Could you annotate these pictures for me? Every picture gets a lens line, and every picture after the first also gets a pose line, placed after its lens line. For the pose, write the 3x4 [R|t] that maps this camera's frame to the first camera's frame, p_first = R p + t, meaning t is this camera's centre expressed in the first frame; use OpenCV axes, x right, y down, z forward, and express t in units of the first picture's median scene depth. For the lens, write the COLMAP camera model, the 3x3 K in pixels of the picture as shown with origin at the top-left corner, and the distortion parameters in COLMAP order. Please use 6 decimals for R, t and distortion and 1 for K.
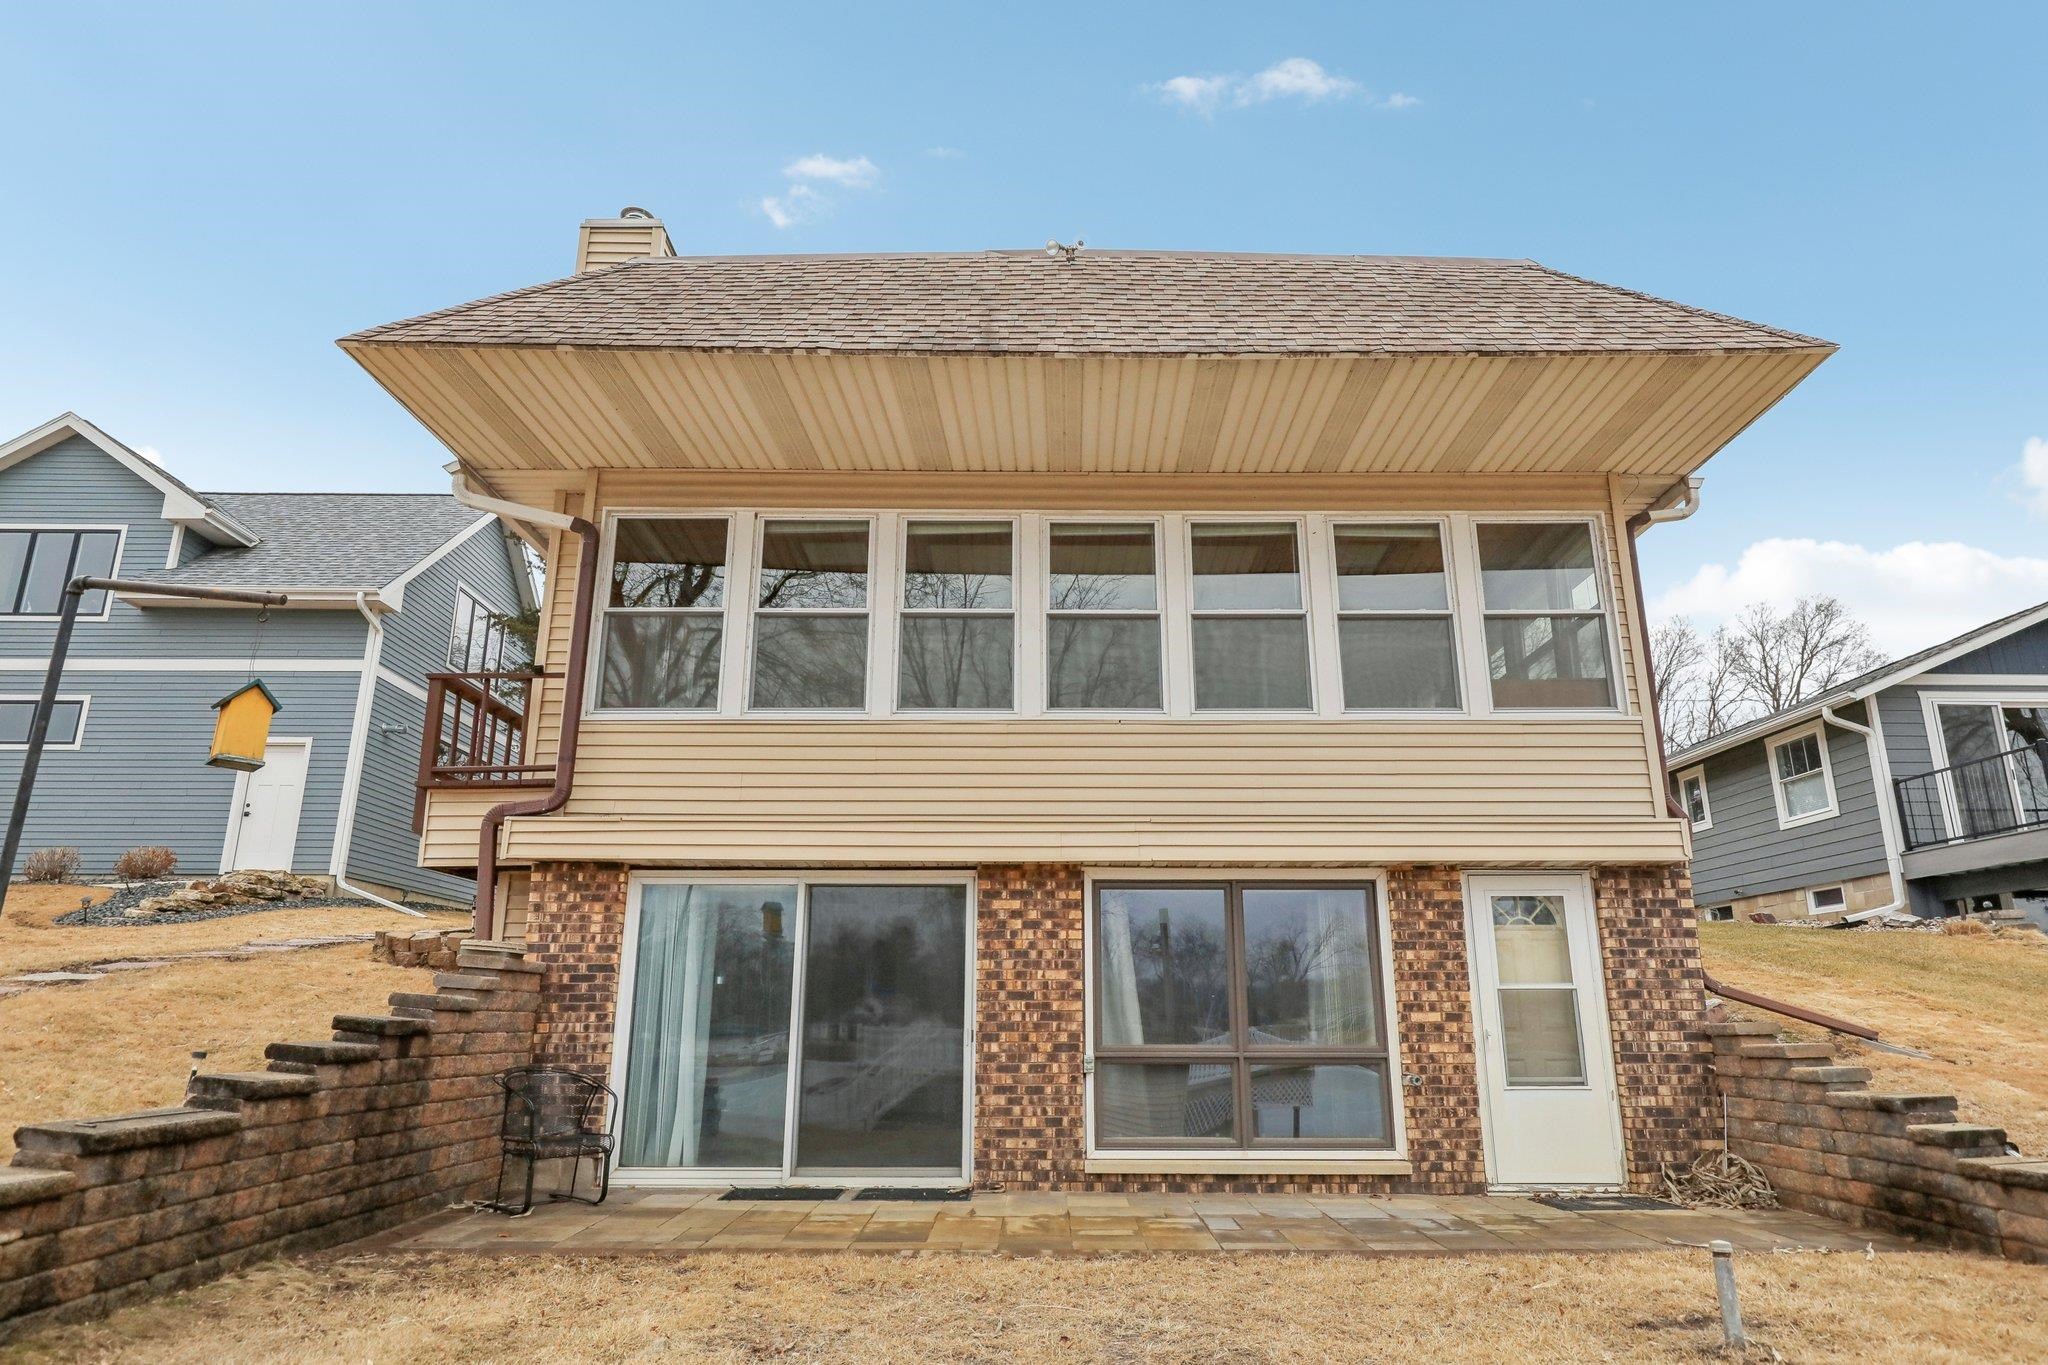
lens RADIAL K [[1207.0, 0, 1042.0], [0, 1207.0, 578.1], [0, 0, 1]] dist [-0.001719, 0.004389]
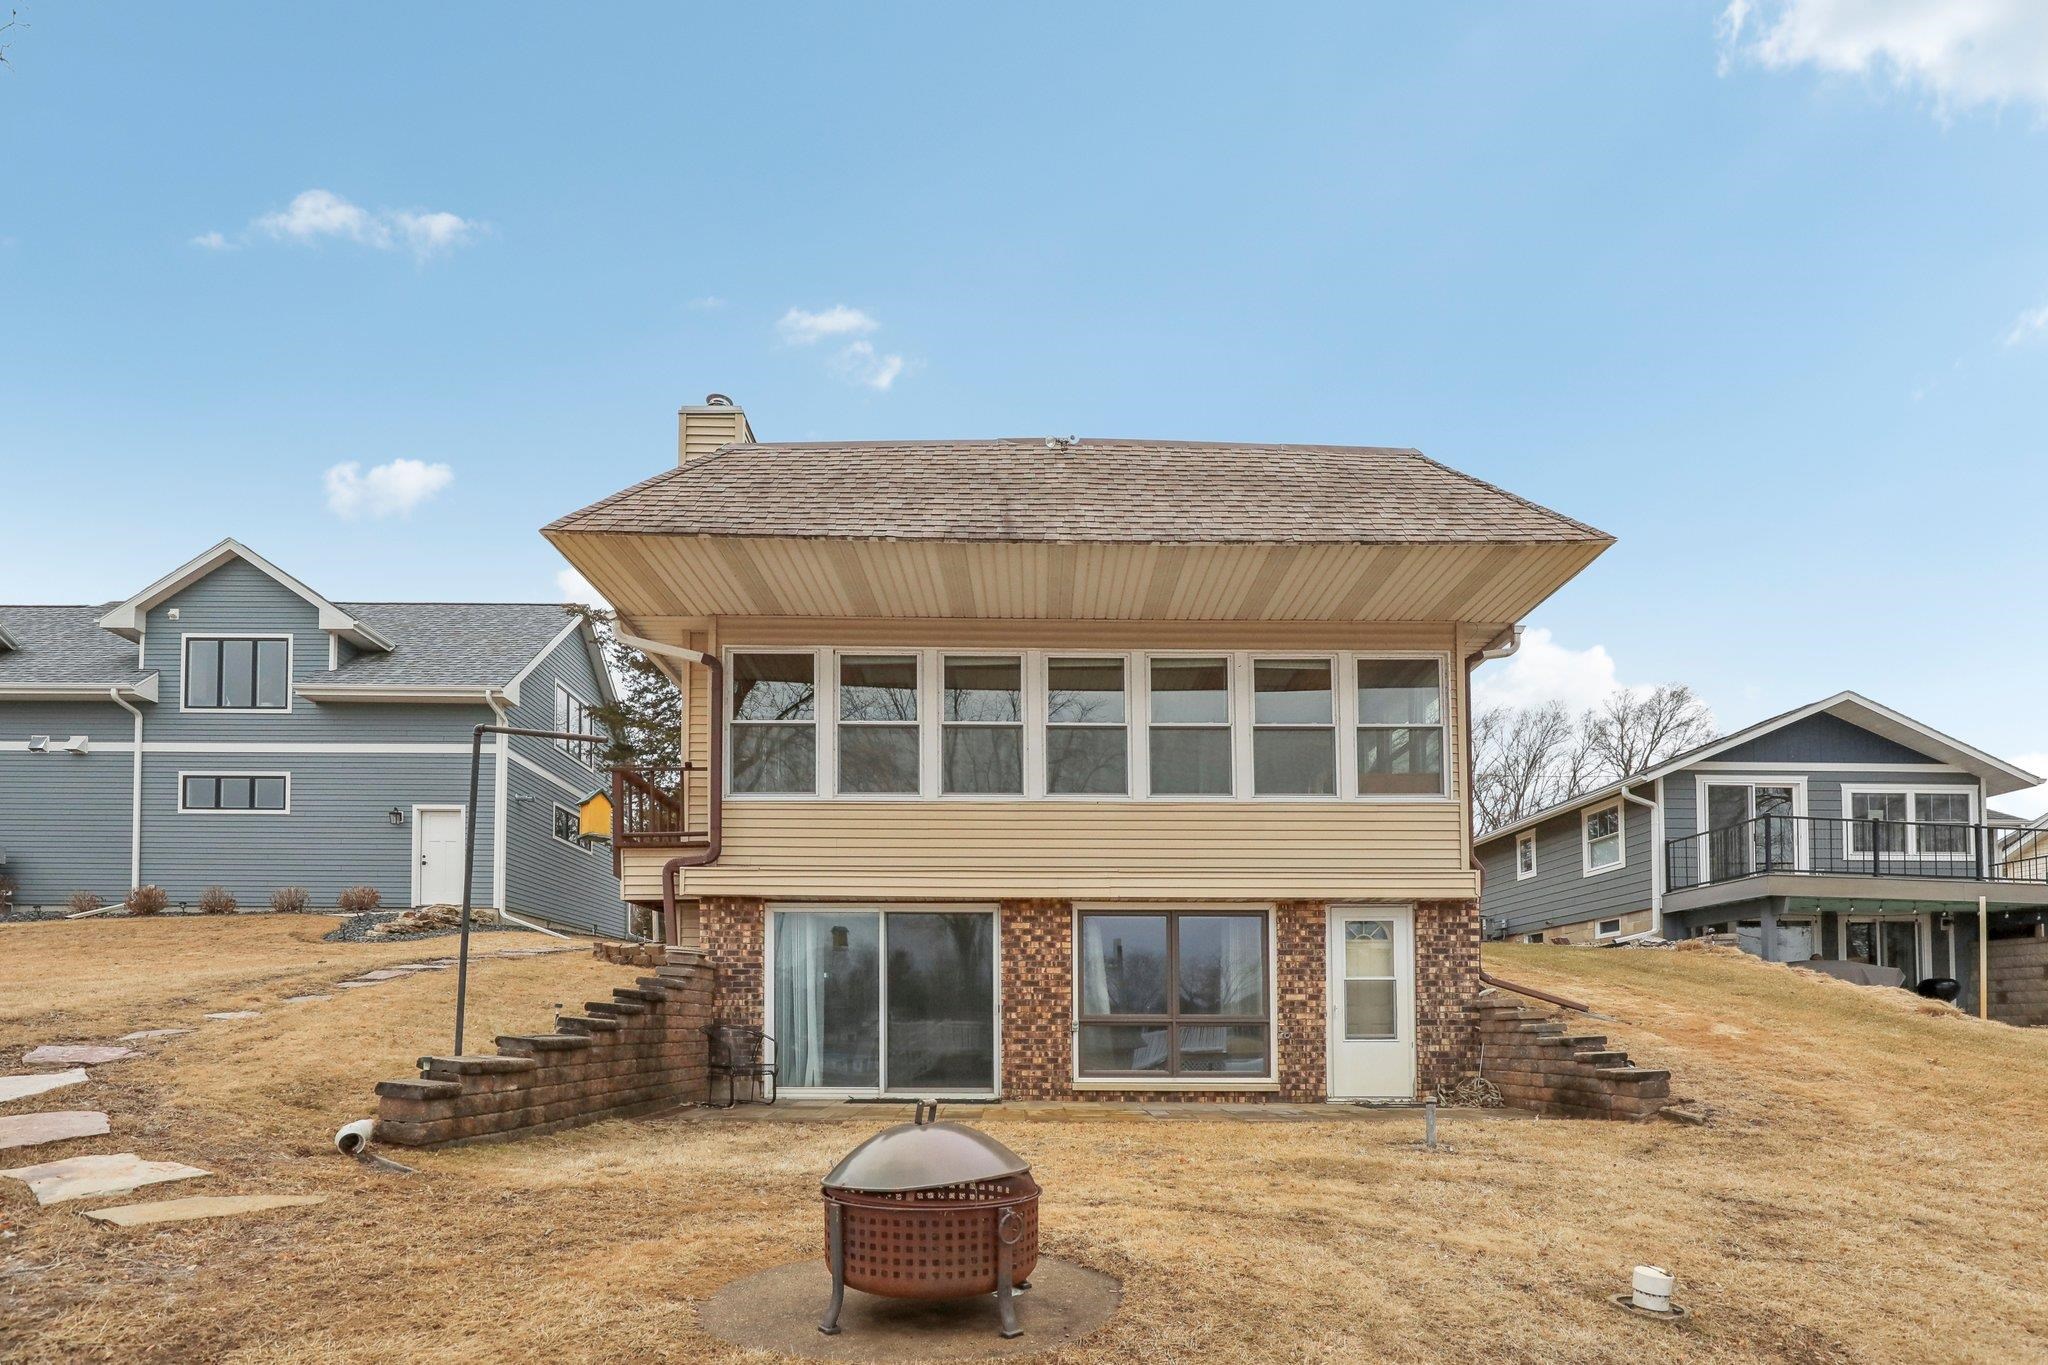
lens RADIAL K [[1036.3, 0, 1024.6], [0, 1036.3, 874.6], [0, 0, 1]] dist [-0.015049, 0.003512]
pose [[0.999951, 0.002296, 0.009665, -0.036600], [-0.004209, 0.979188, 0.202914, -0.050337], [-0.008998, -0.202944, 0.979149, -0.238229]]
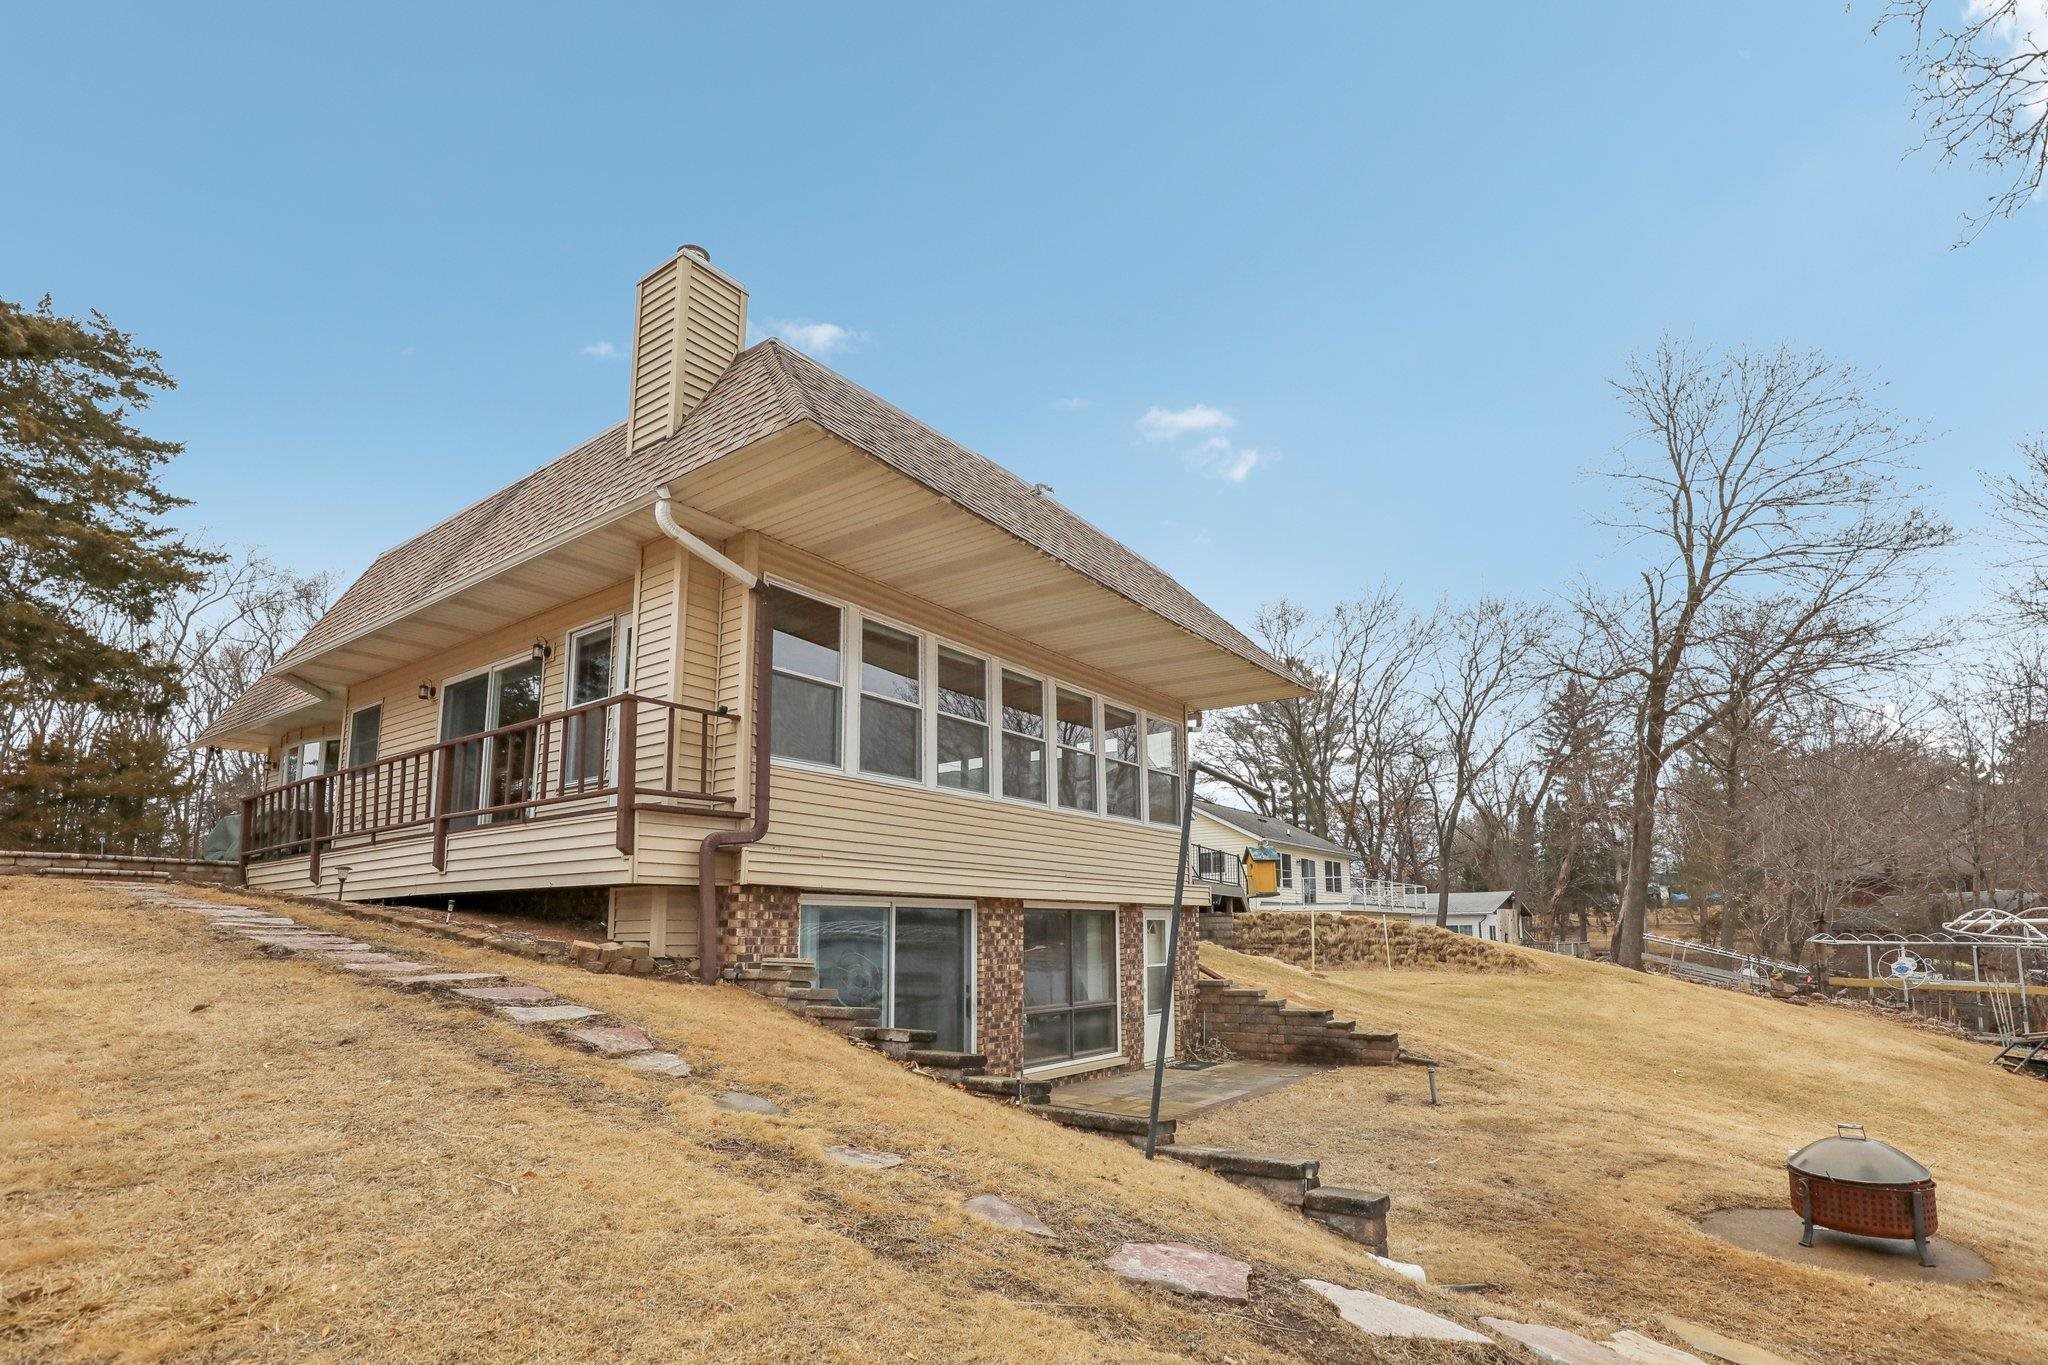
lens RADIAL K [[973.7, 0, 1039.7], [0, 973.7, 711.5], [0, 0, 1]] dist [-0.019333, 0.001421]
pose [[0.577390, 0.175869, 0.797302, -1.023588], [-0.279818, 0.960010, -0.009121, 0.004229], [-0.767022, -0.217833, 0.603511, 0.257141]]
